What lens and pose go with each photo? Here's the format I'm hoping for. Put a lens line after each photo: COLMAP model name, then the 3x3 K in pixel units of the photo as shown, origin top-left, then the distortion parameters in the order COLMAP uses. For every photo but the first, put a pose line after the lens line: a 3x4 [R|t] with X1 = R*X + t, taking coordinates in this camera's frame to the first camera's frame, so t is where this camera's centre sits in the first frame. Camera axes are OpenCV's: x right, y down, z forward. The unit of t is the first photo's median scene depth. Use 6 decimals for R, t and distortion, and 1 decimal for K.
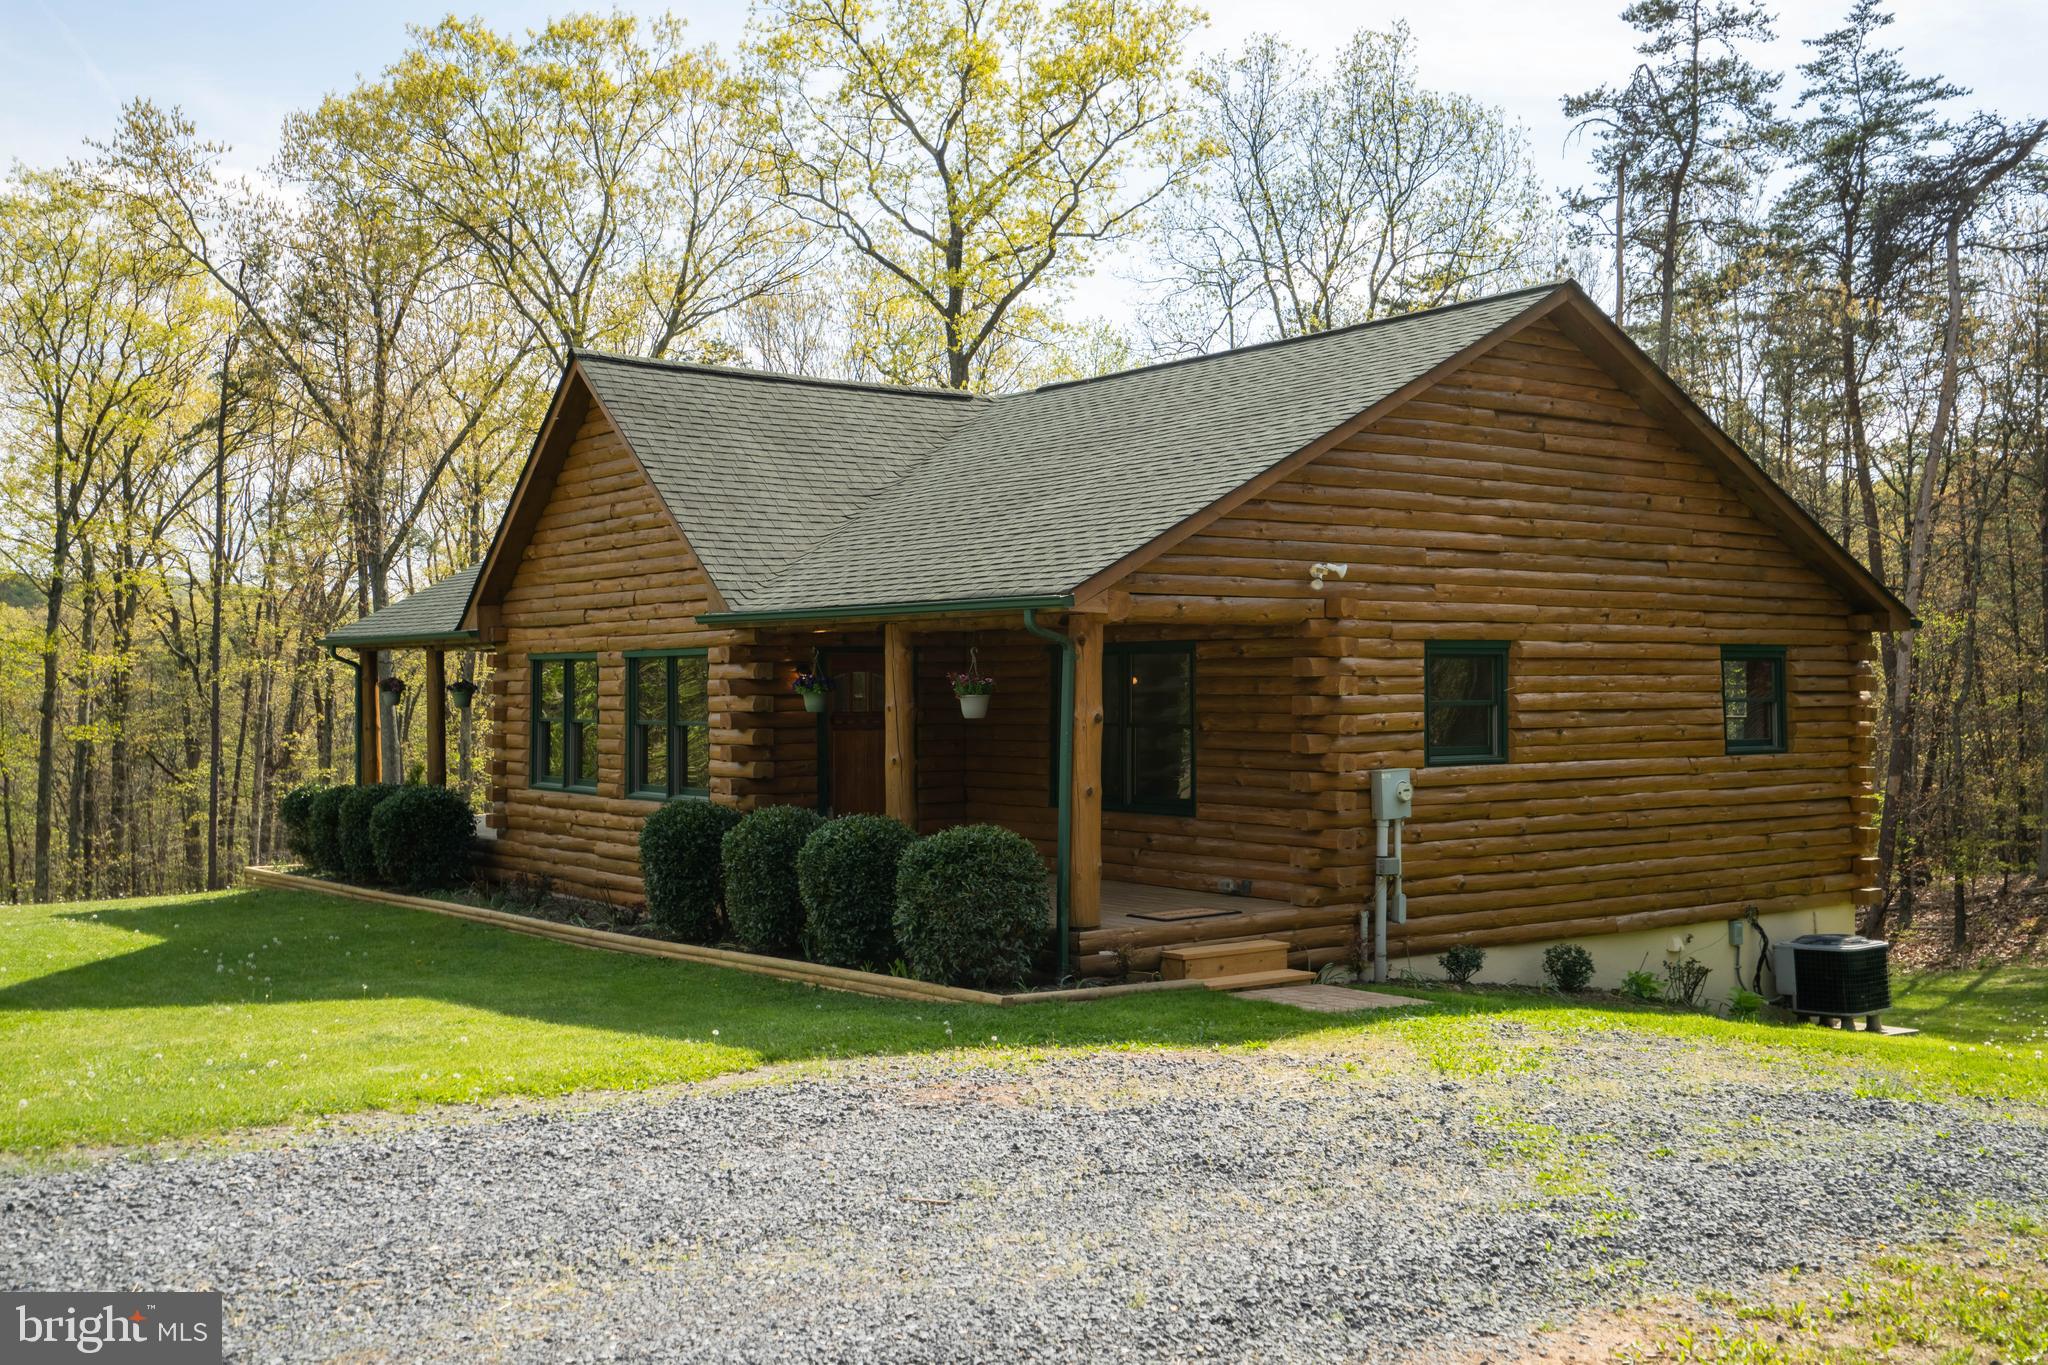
lens RADIAL K [[1983.3, 0, 959.8], [0, 1983.3, 704.6], [0, 0, 1]] dist [0.008917, 0.000000]
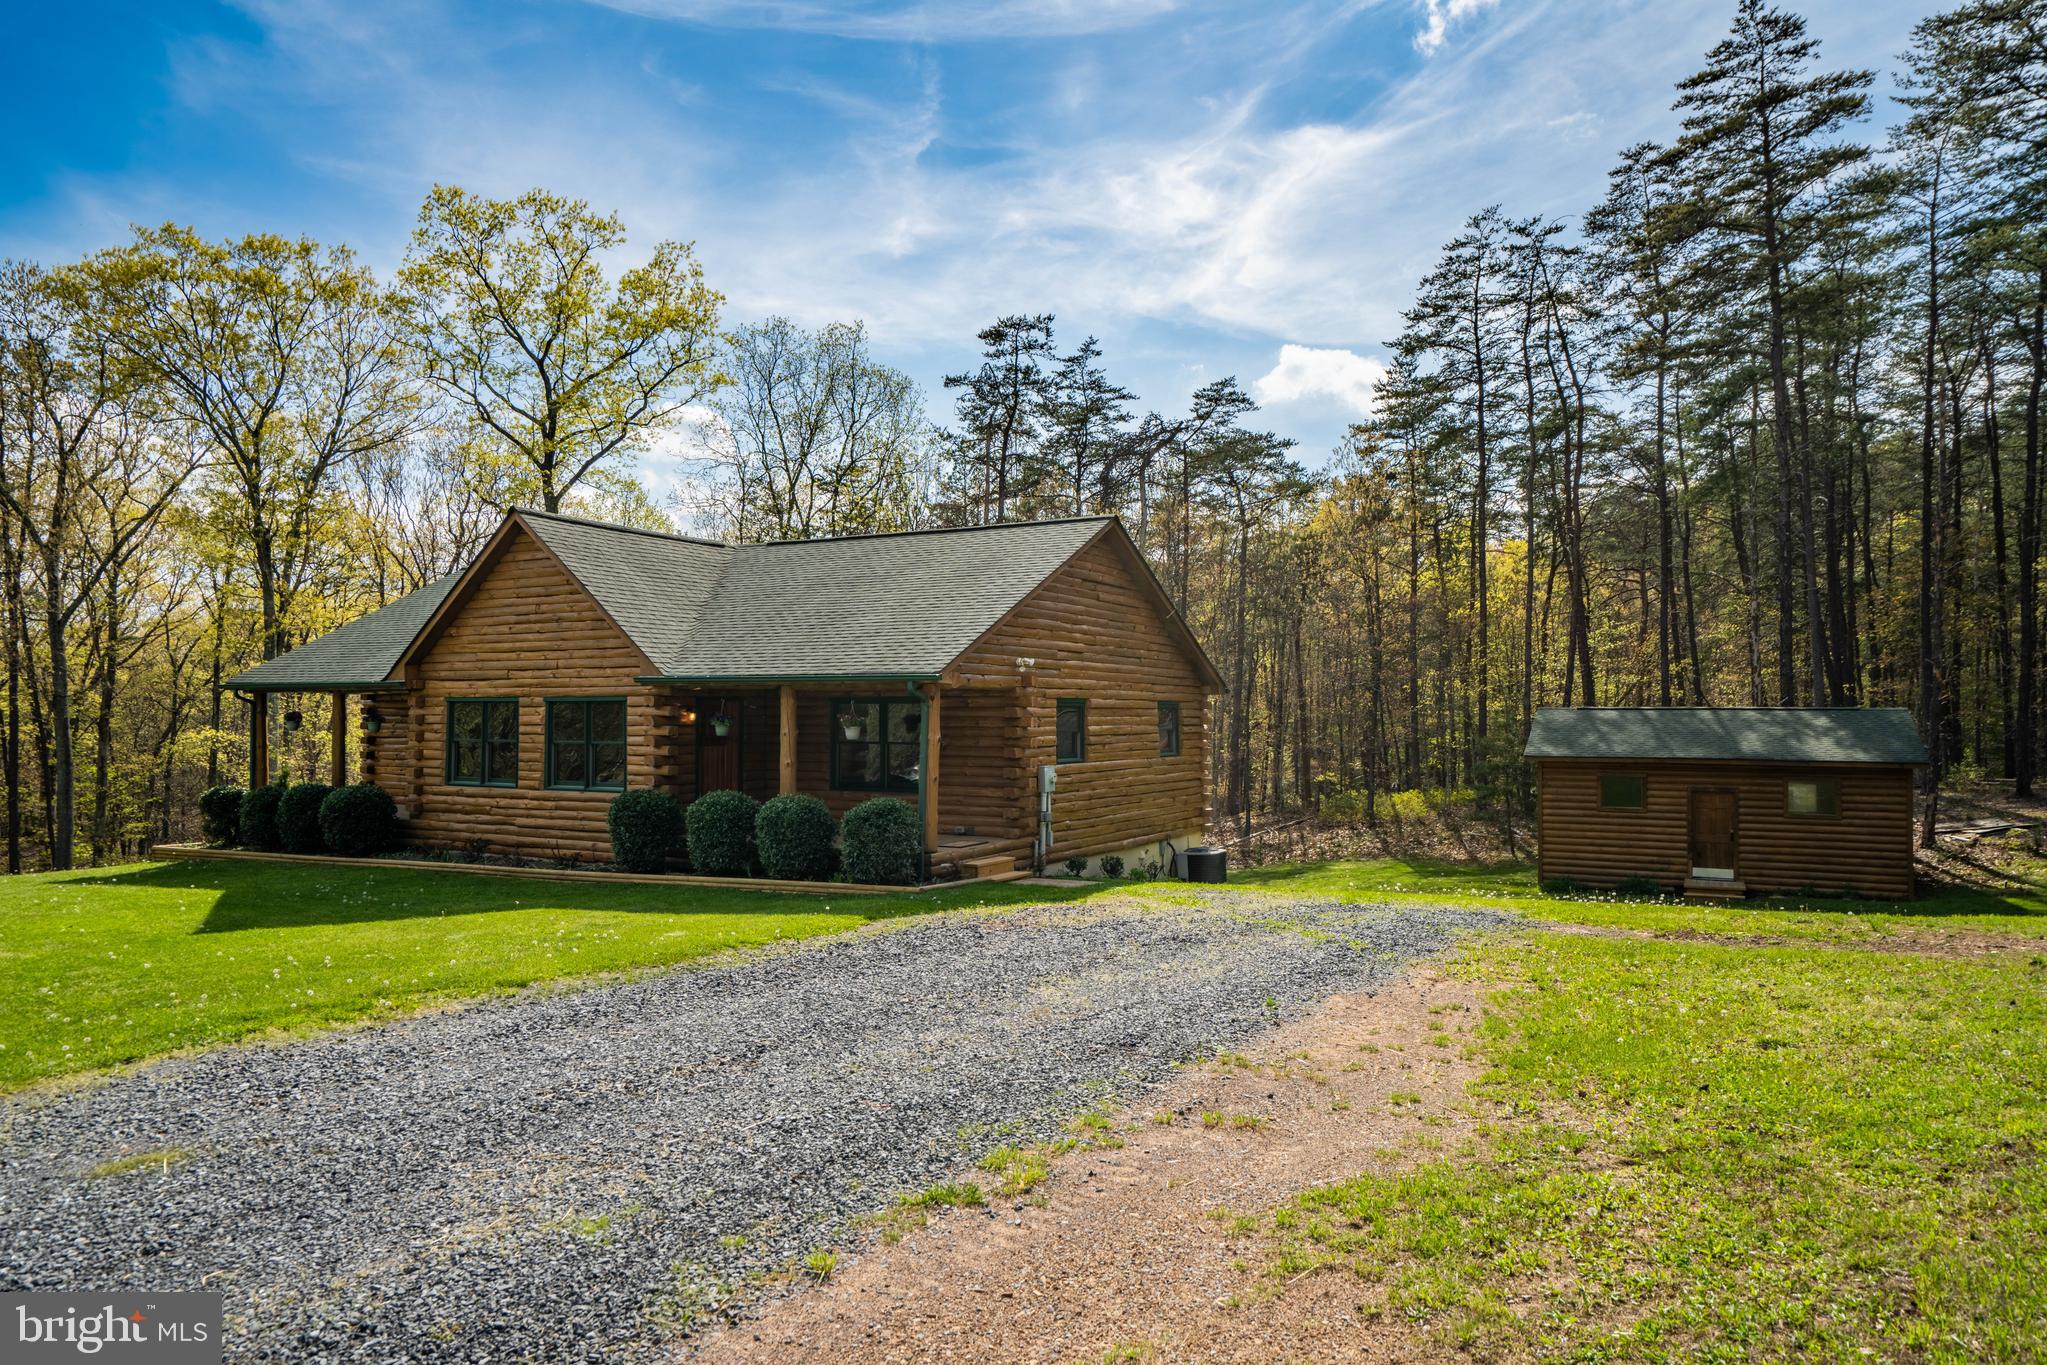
lens RADIAL K [[1340.5, 0, 1017.1], [0, 1340.5, 699.7], [0, 0, 1]] dist [-0.066798, 0.006234]
pose [[0.897874, 0.010913, 0.440118, -0.264380], [-0.001328, 0.999755, -0.022079, -0.001739], [-0.440251, 0.019240, 0.897668, -0.105929]]
